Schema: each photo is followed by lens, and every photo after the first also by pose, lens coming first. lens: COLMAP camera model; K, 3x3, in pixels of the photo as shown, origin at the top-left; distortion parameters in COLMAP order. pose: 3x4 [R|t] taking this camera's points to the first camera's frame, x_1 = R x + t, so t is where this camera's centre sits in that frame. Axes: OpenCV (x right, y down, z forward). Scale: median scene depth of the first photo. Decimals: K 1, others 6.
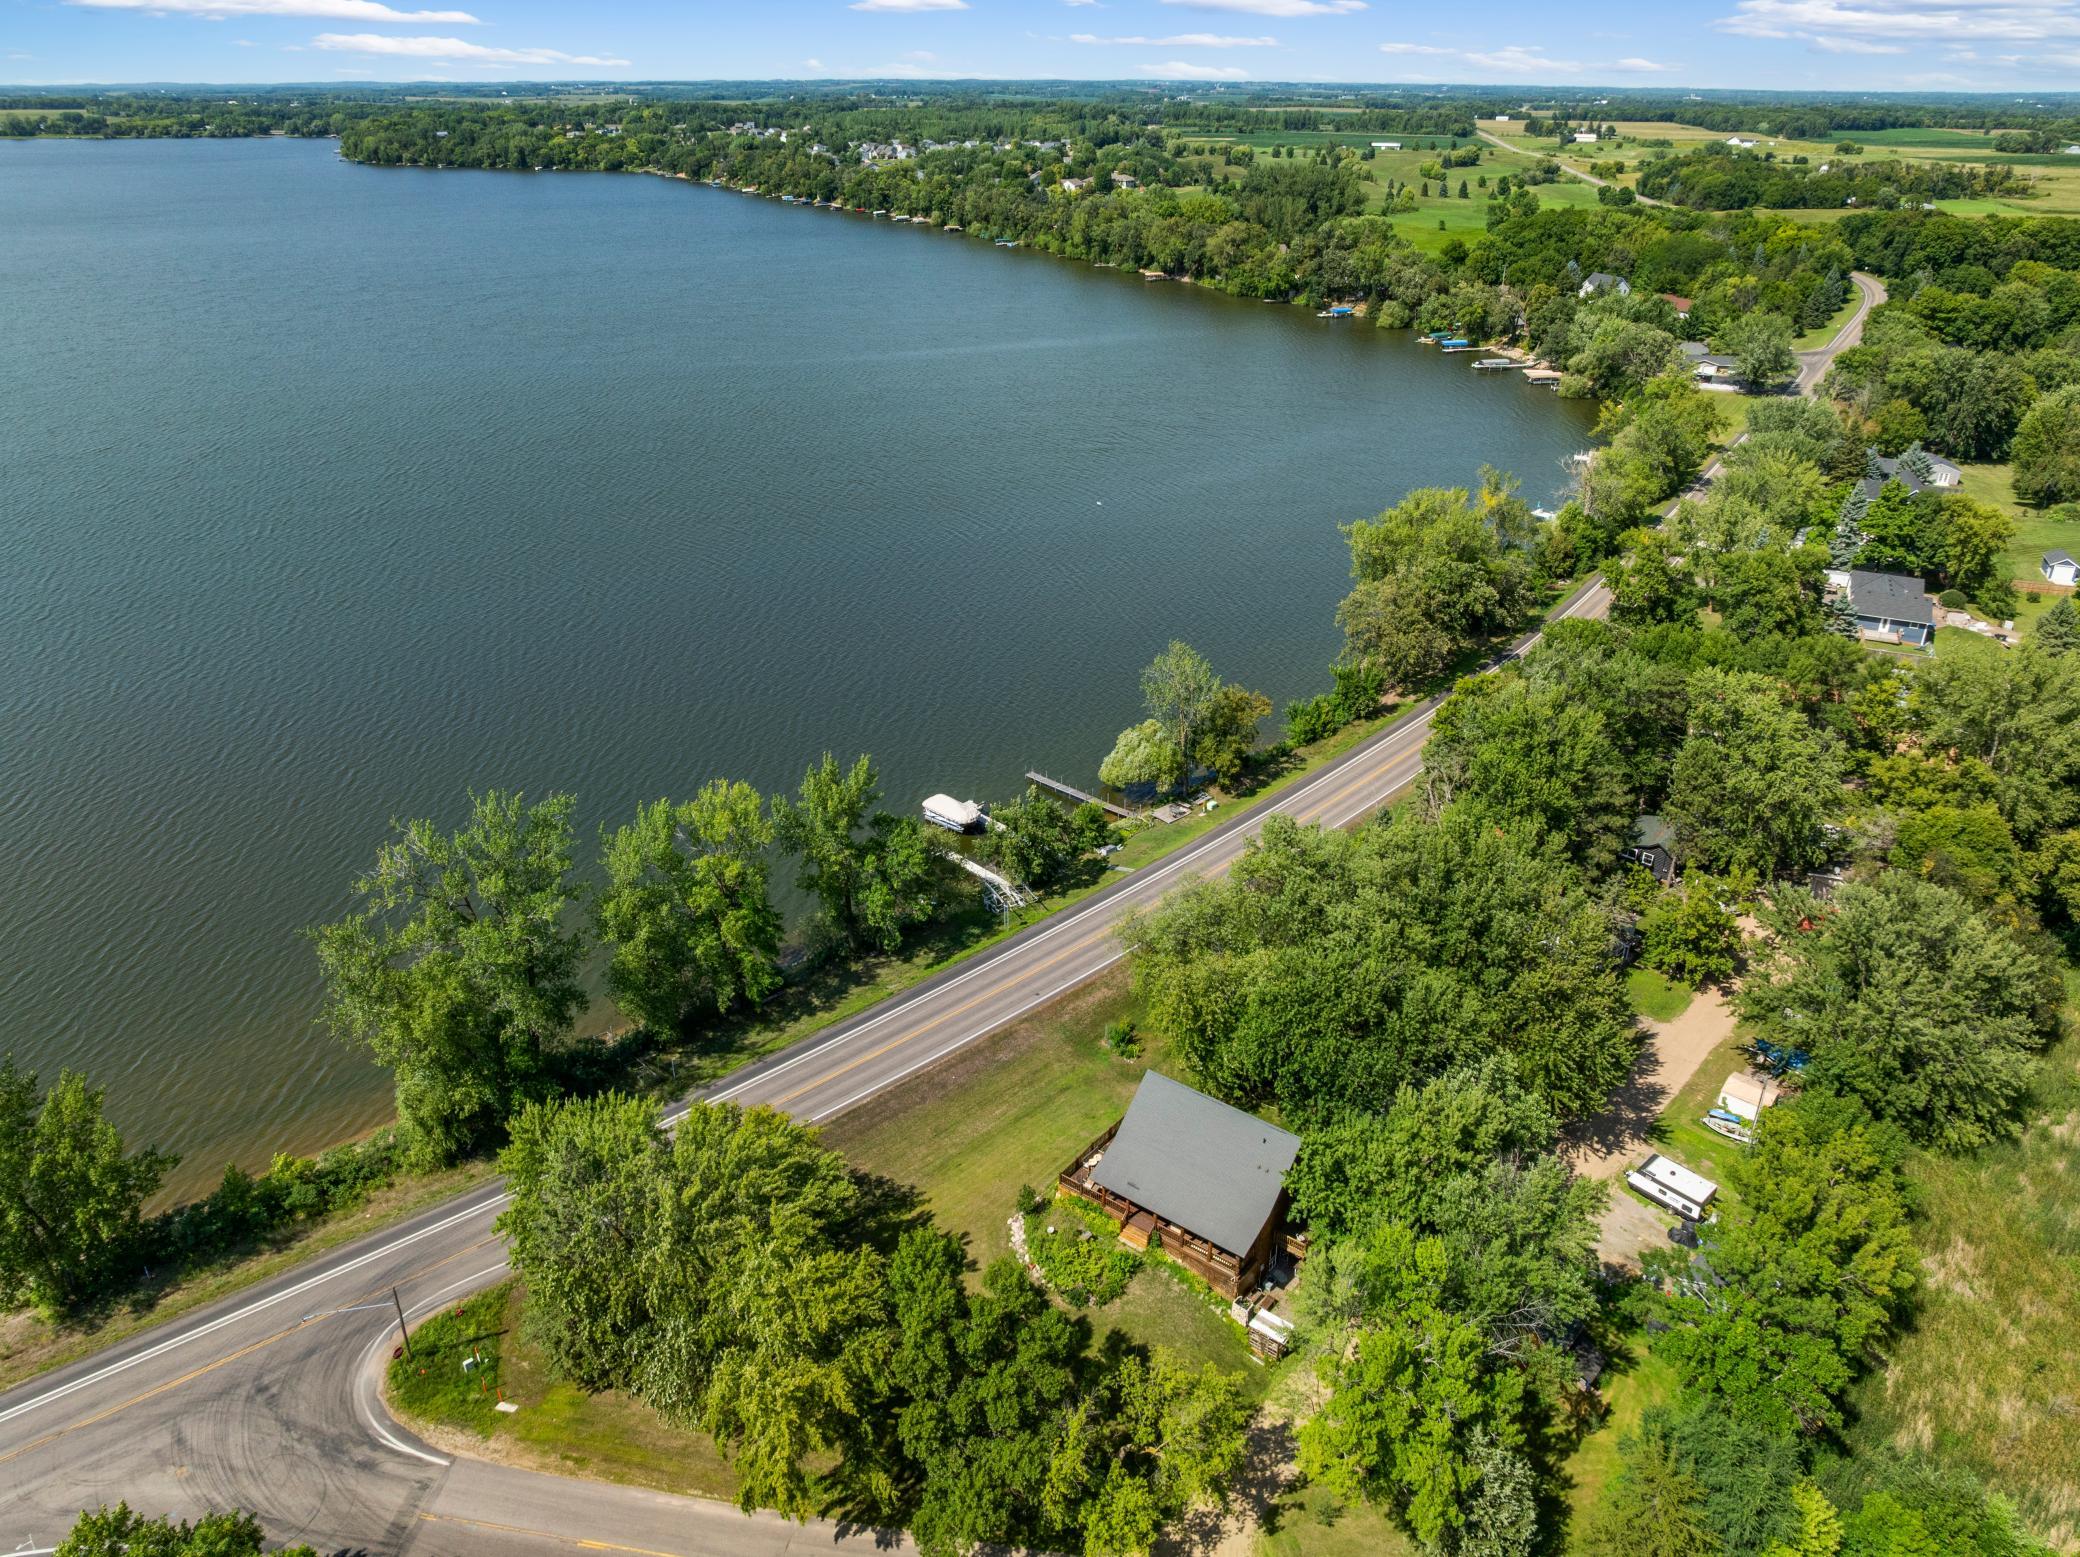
lens RADIAL K [[1468.7, 0, 1040.0], [0, 1468.7, 778.5], [0, 0, 1]] dist [-0.060634, 0.030723]
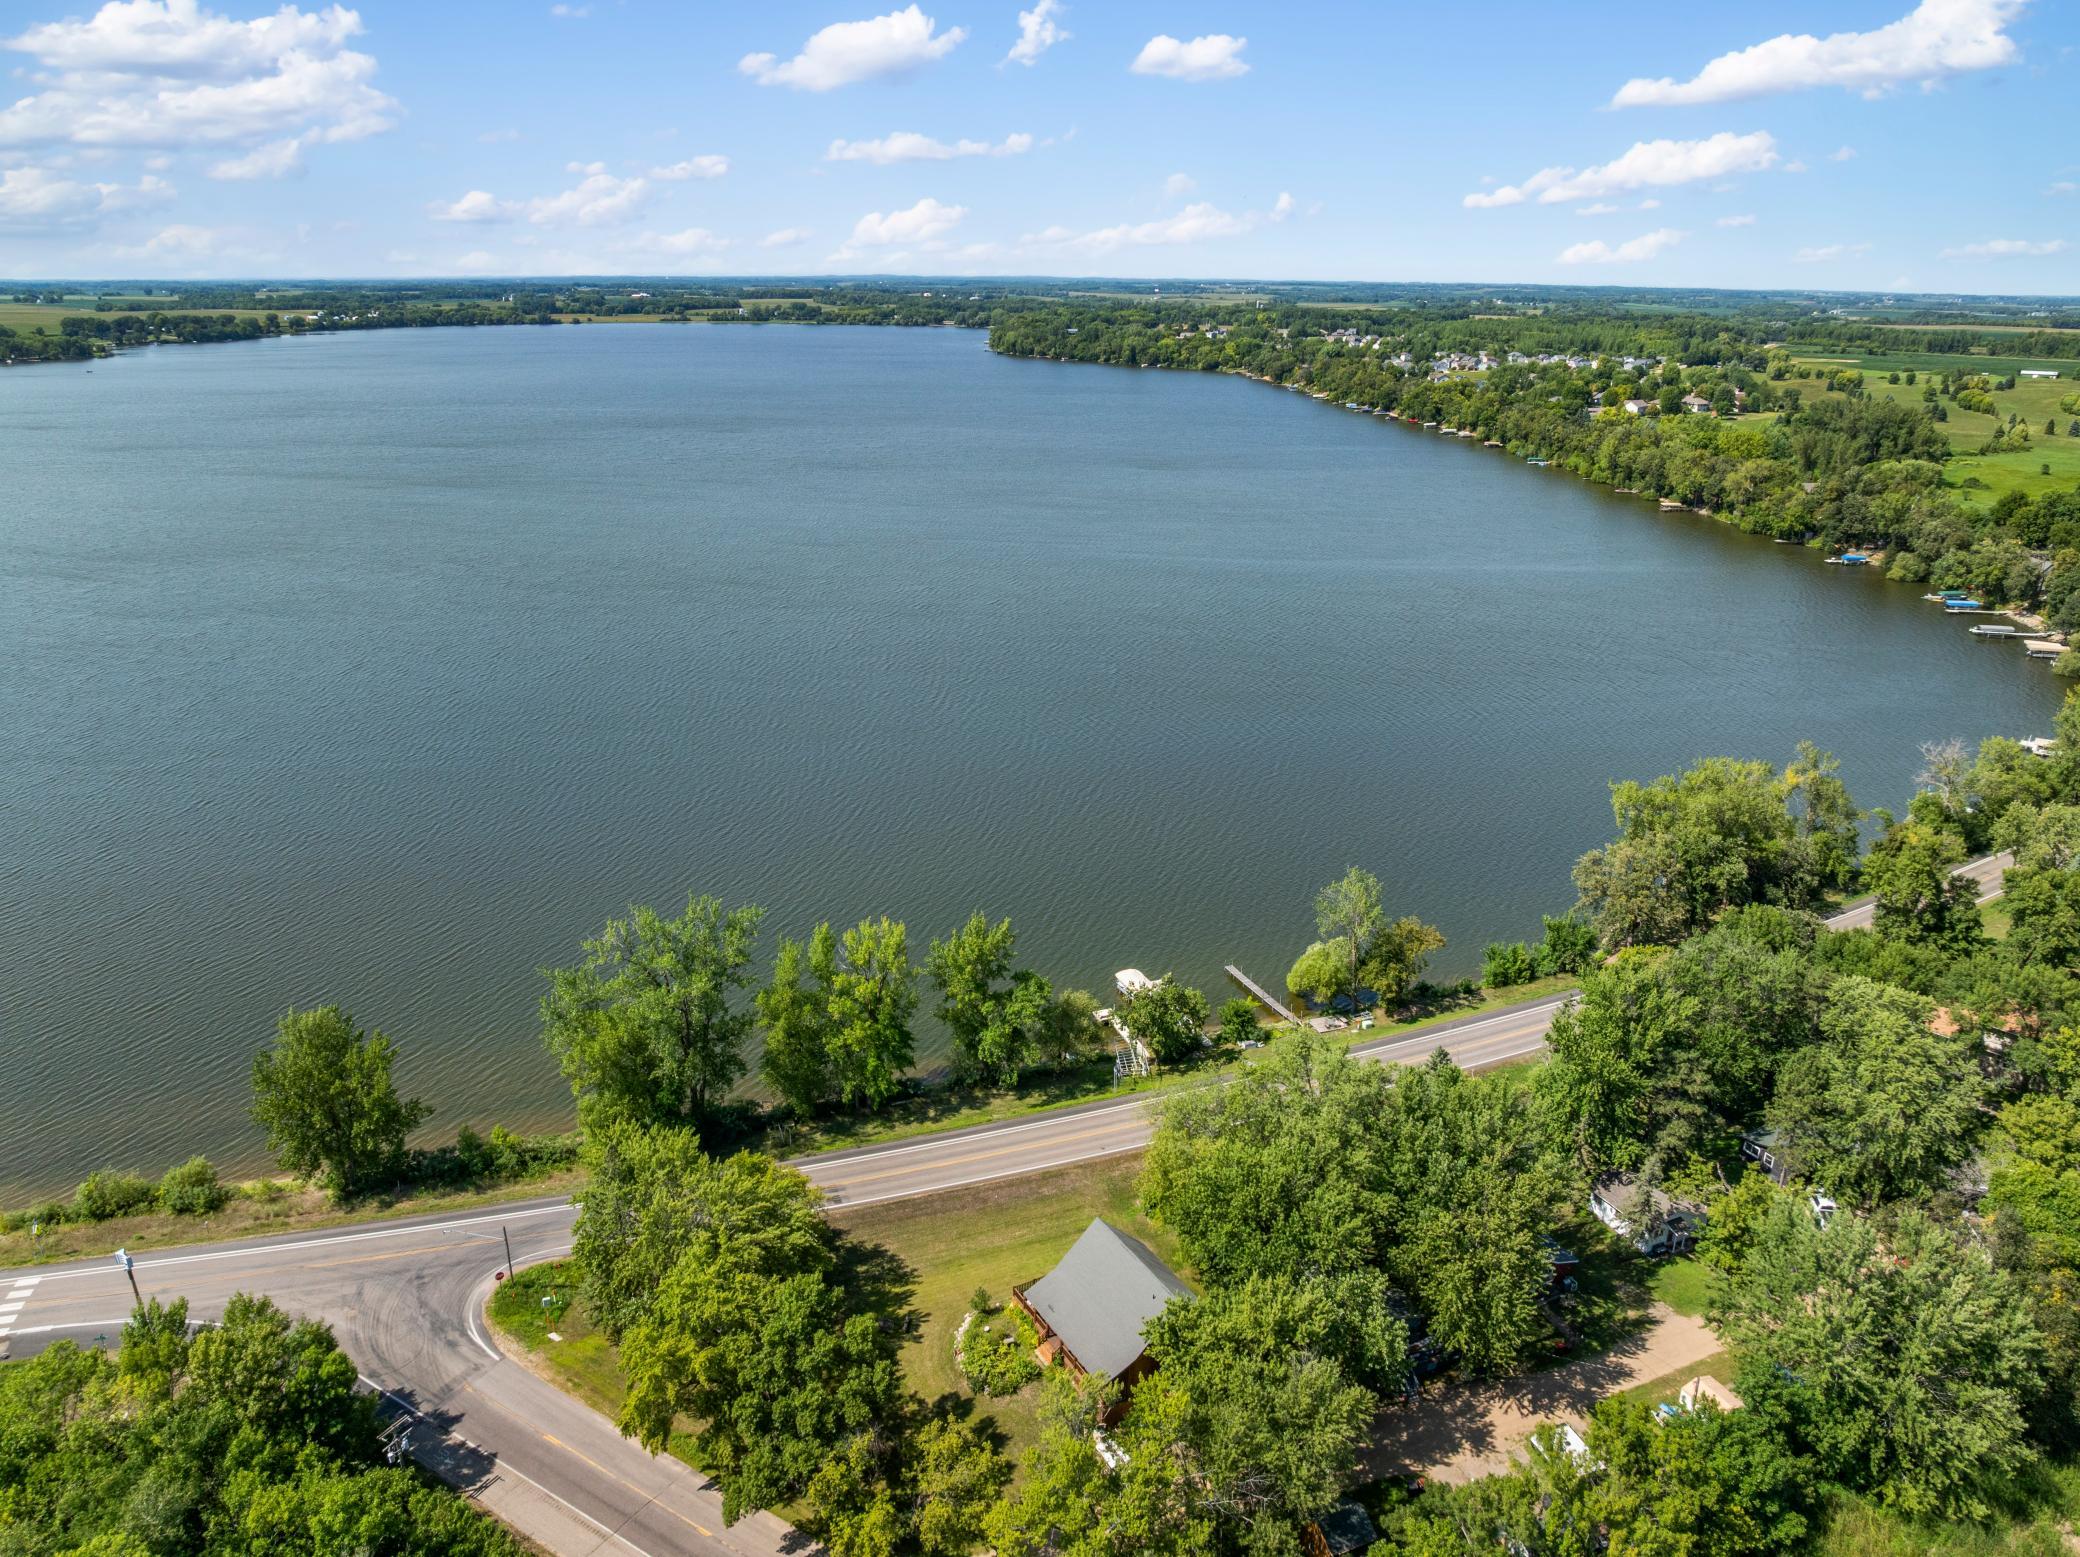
lens RADIAL K [[1467.4, 0, 1040.0], [0, 1467.4, 778.5], [0, 0, 1]] dist [-0.042672, -0.003914]
pose [[0.918596, 0.131740, -0.372593, 0.274426], [-0.175368, 0.980776, -0.085578, -0.024854], [0.354157, 0.143953, 0.924040, -0.099366]]
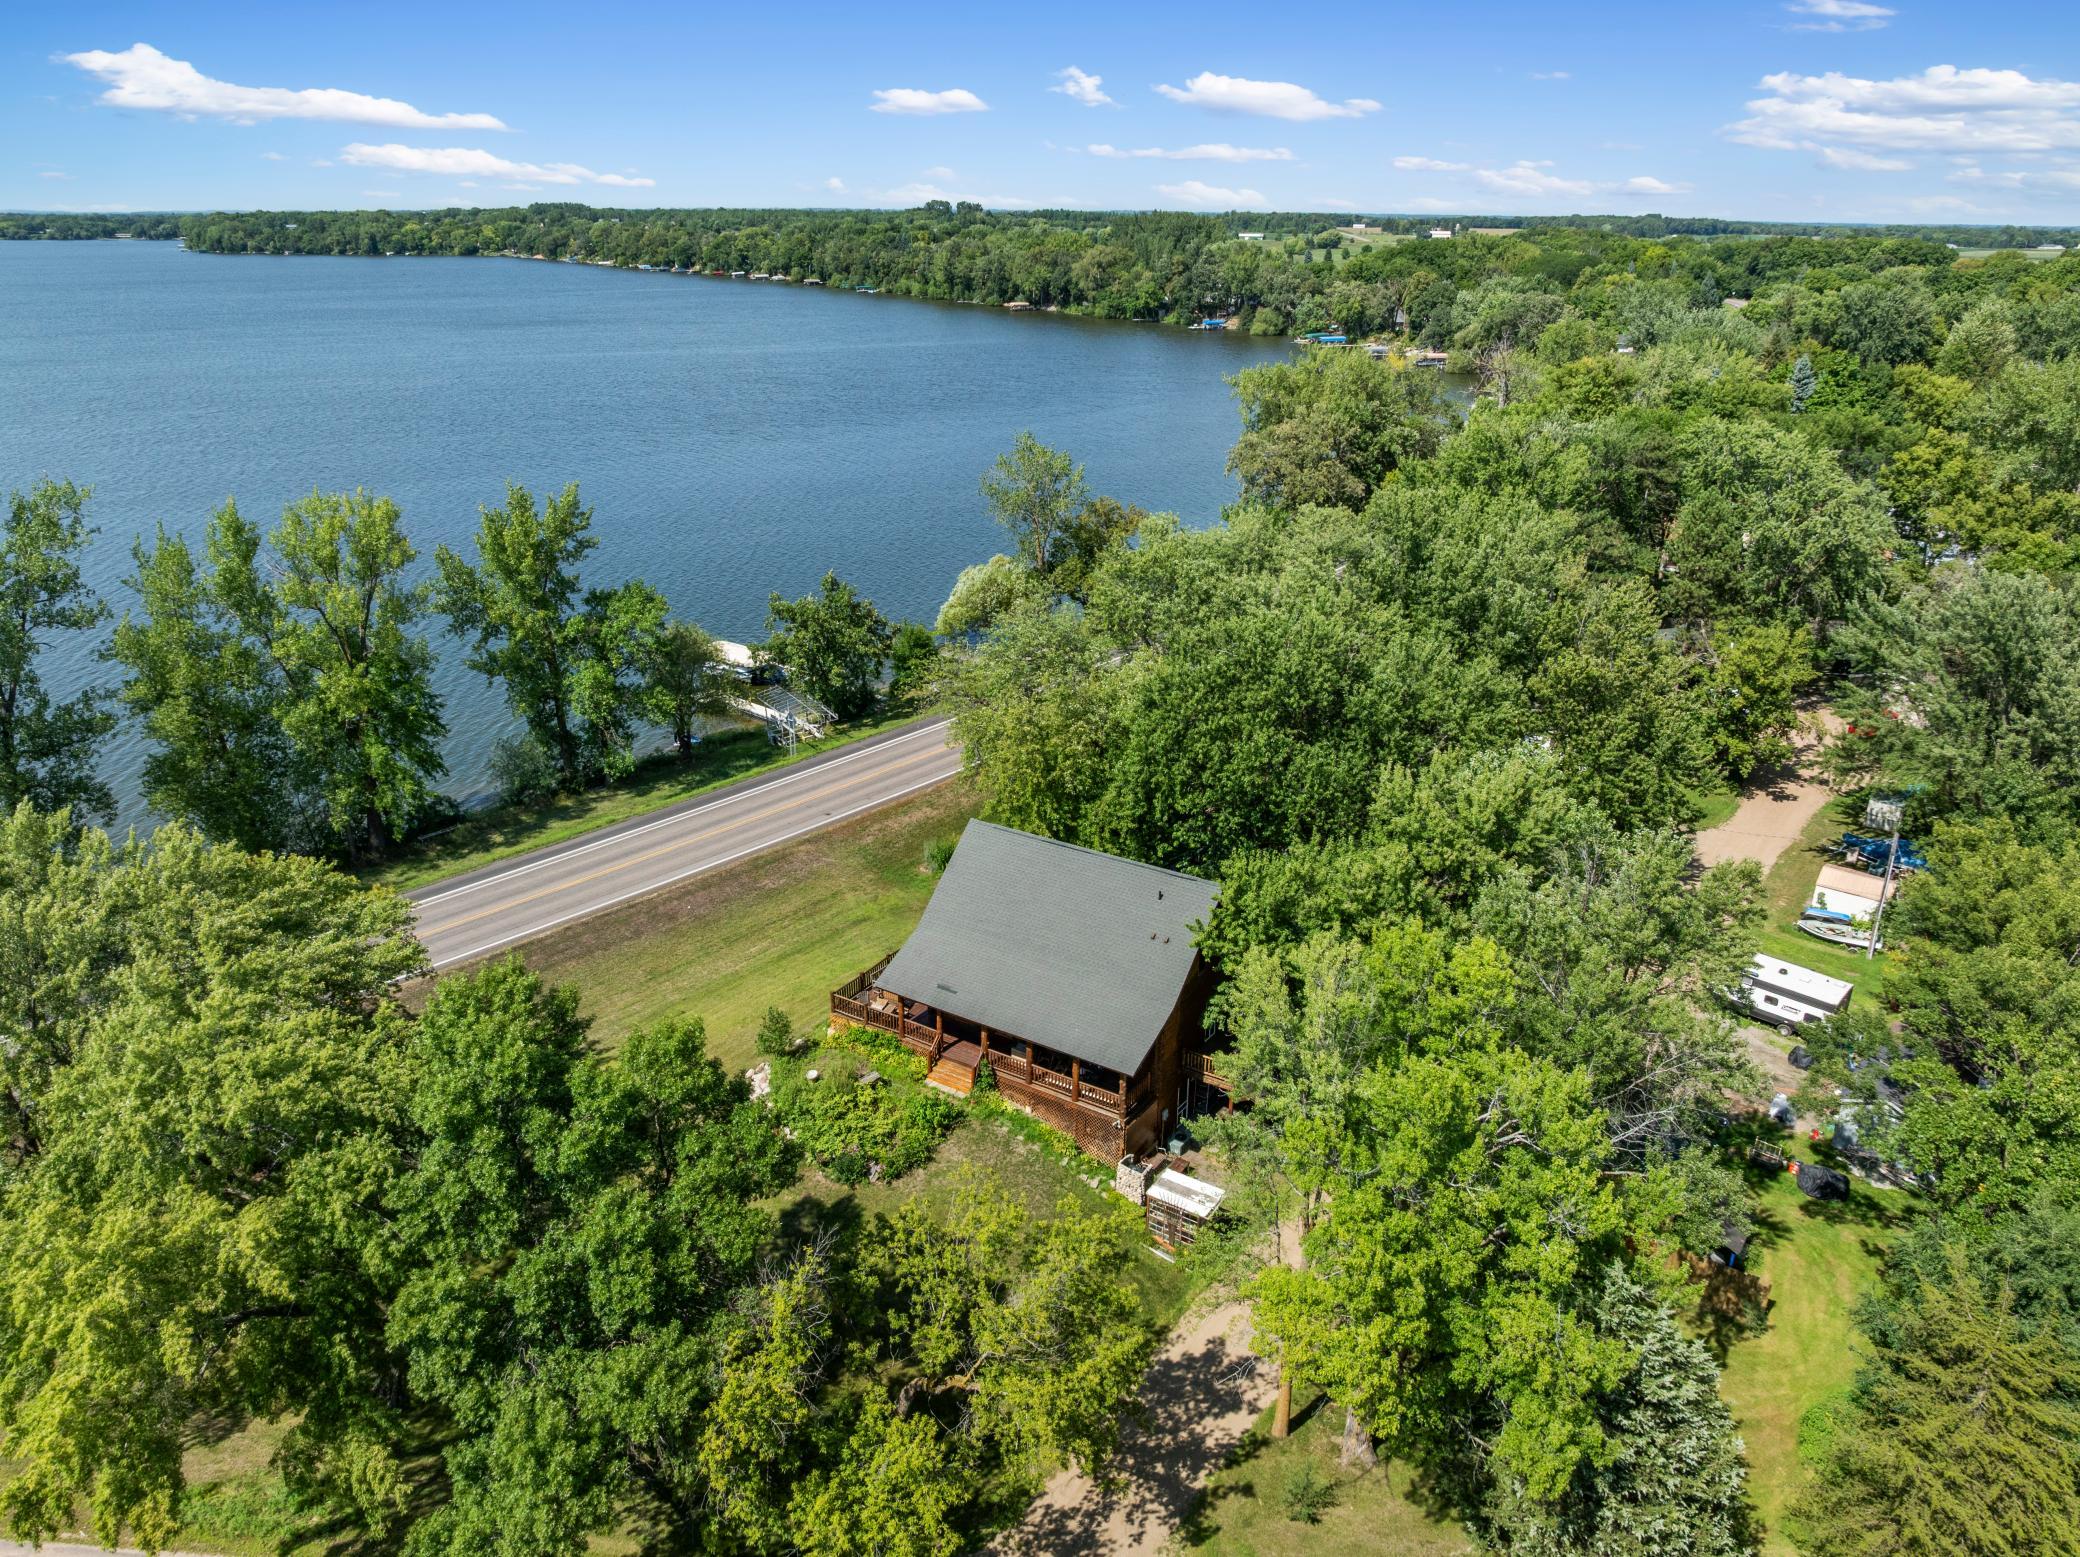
lens RADIAL K [[1457.0, 0, 1041.2], [0, 1457.0, 793.0], [0, 0, 1]] dist [-0.040559, 0.001045]
pose [[0.996654, -0.027598, 0.076931, 0.036760], [0.032938, 0.997071, -0.069033, 0.150447], [-0.074800, 0.071336, 0.994644, 0.247641]]
